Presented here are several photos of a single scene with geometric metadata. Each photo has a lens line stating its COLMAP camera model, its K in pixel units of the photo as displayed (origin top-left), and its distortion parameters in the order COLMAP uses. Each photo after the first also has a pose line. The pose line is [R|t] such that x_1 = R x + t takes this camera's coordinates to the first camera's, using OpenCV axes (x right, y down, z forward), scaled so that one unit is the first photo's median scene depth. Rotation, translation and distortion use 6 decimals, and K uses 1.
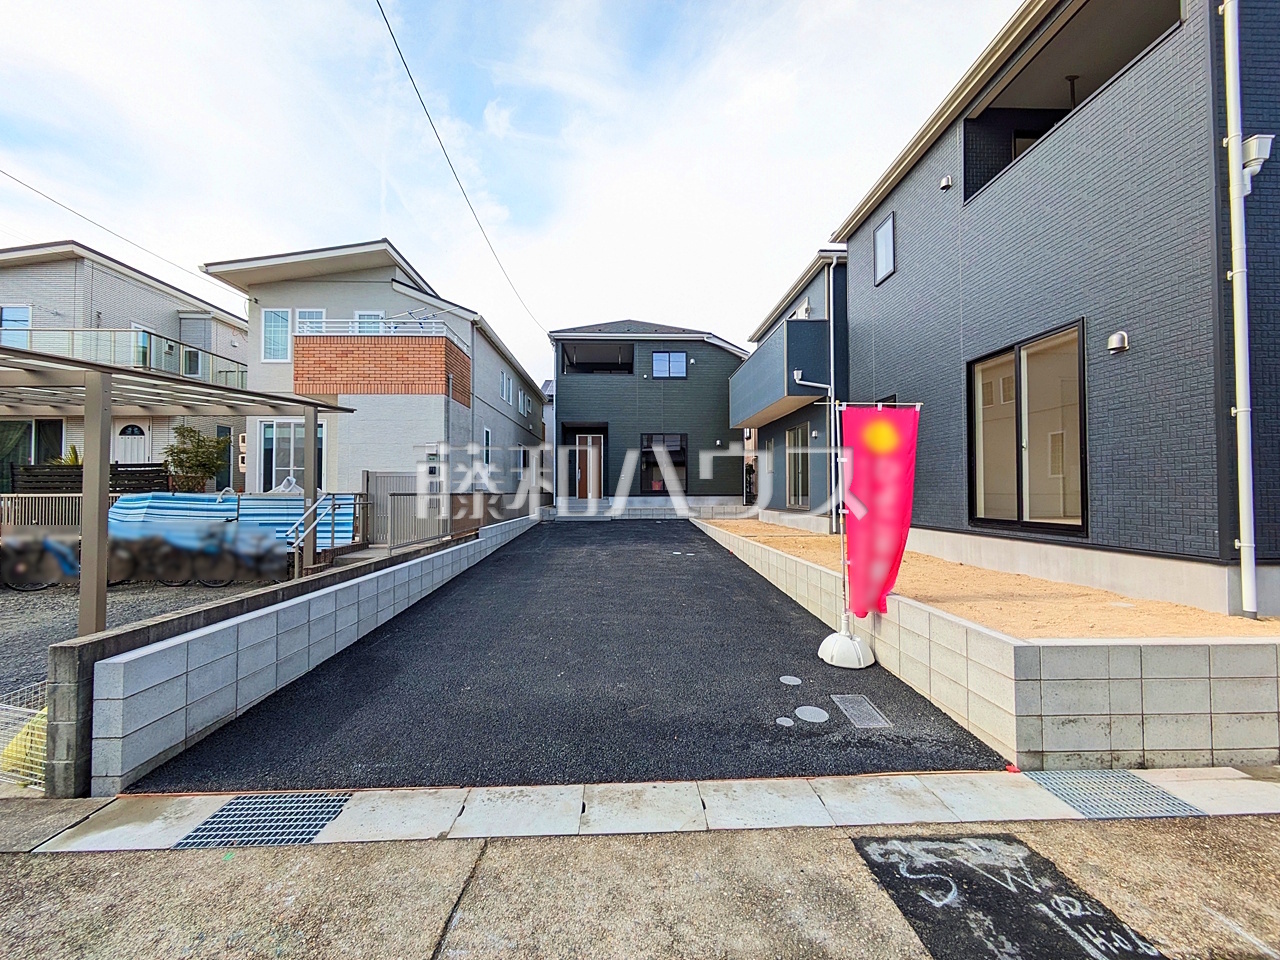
lens RADIAL K [[504.6, 0, 641.3], [0, 504.6, 478.9], [0, 0, 1]] dist [0.001841, -0.000027]
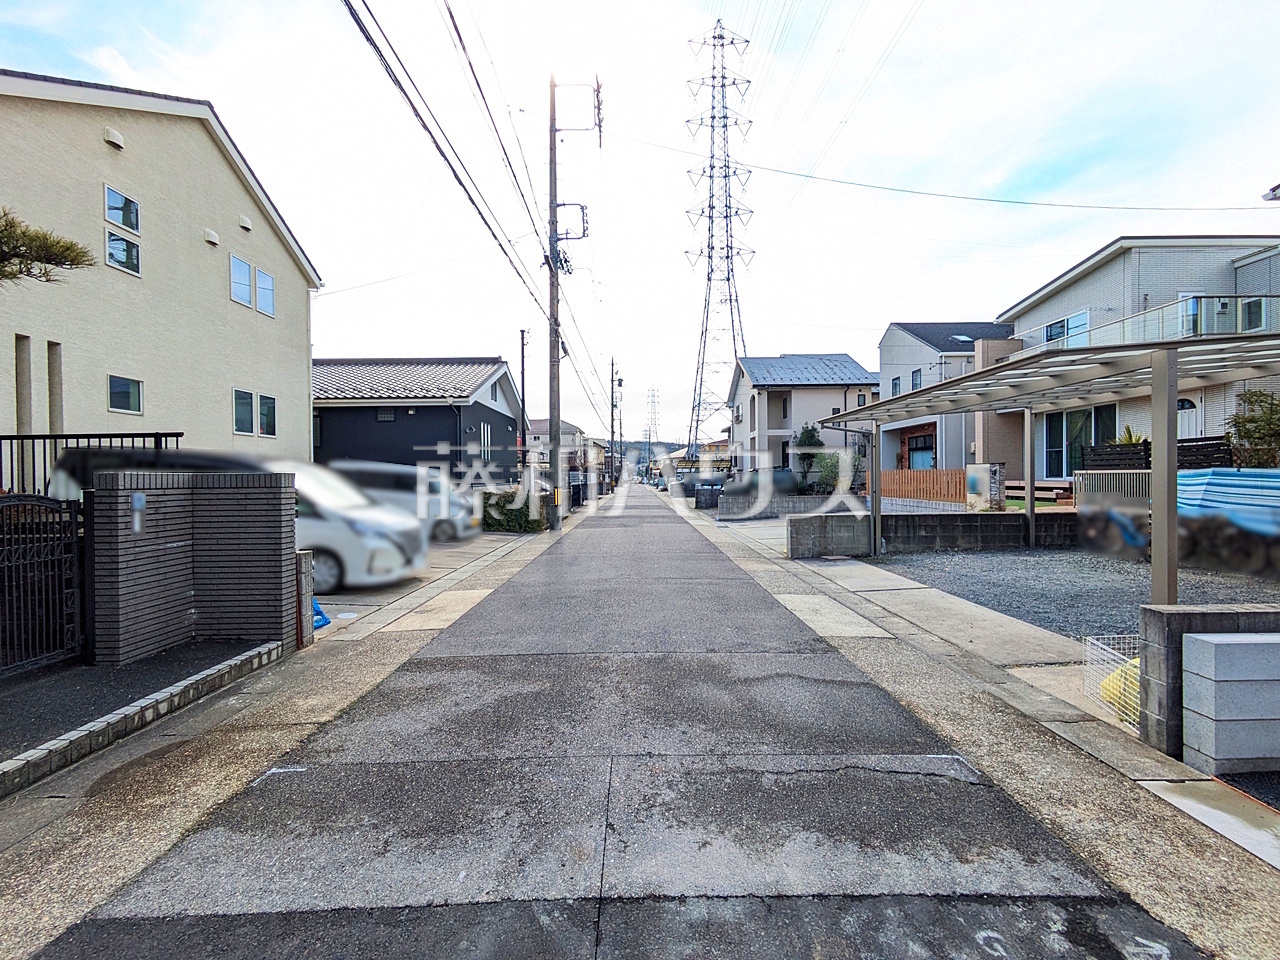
lens RADIAL K [[504.6, 0, 641.3], [0, 504.6, 478.9], [0, 0, 1]] dist [0.001841, -0.000027]
pose [[-0.030157, 0.010513, -0.999490, -0.017423], [0.035290, 0.999332, 0.009447, 0.001495], [0.998922, -0.034987, -0.030508, -0.027091]]
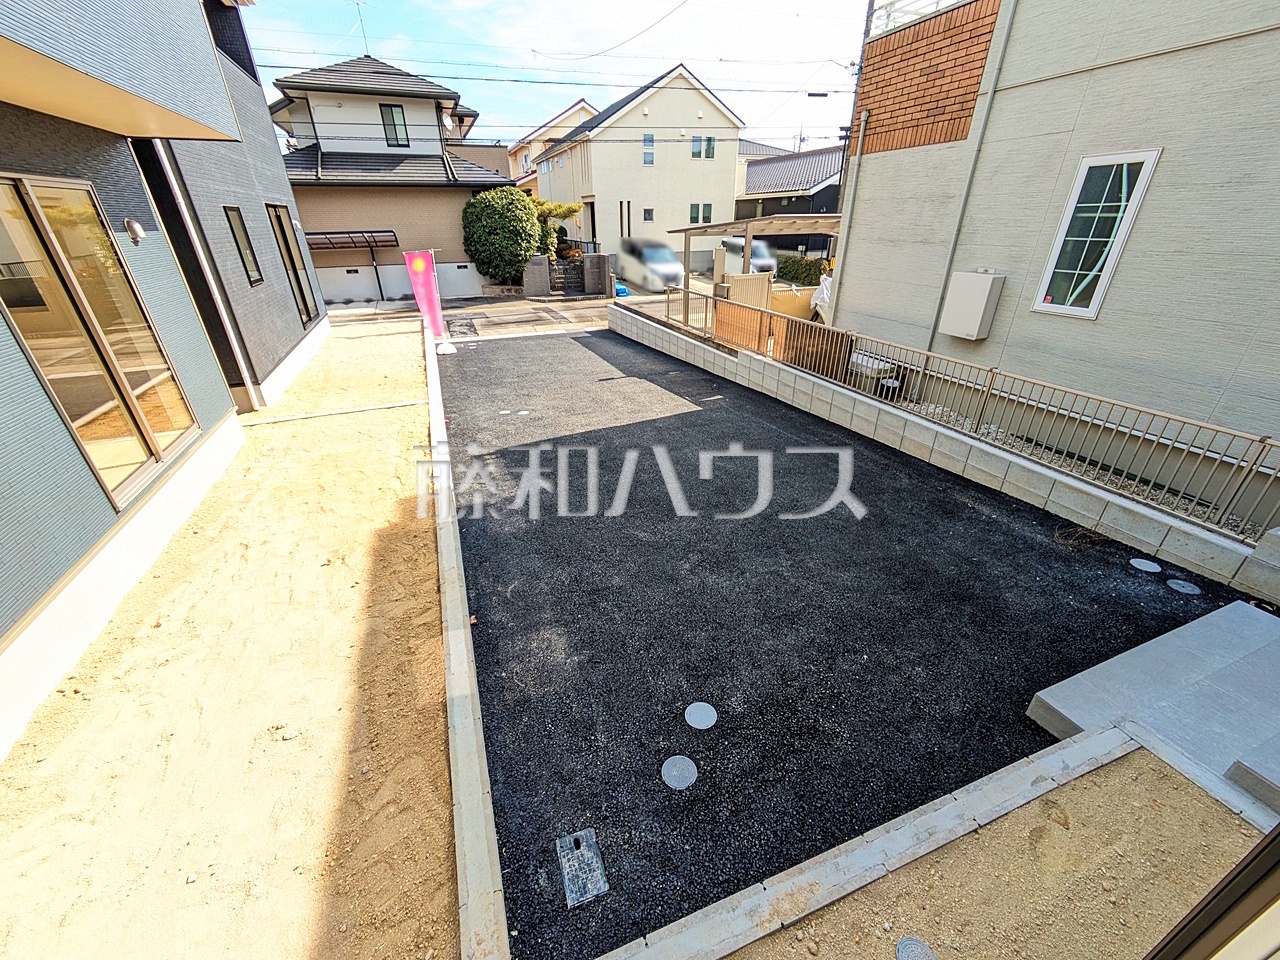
lens RADIAL K [[504.6, 0, 641.3], [0, 504.6, 478.9], [0, 0, 1]] dist [0.001841, -0.000027]
pose [[-0.943428, 0.163859, -0.288261, 0.059773], [0.018414, 0.893911, 0.447865, -0.058887], [0.331067, 0.417220, -0.846358, 0.898245]]
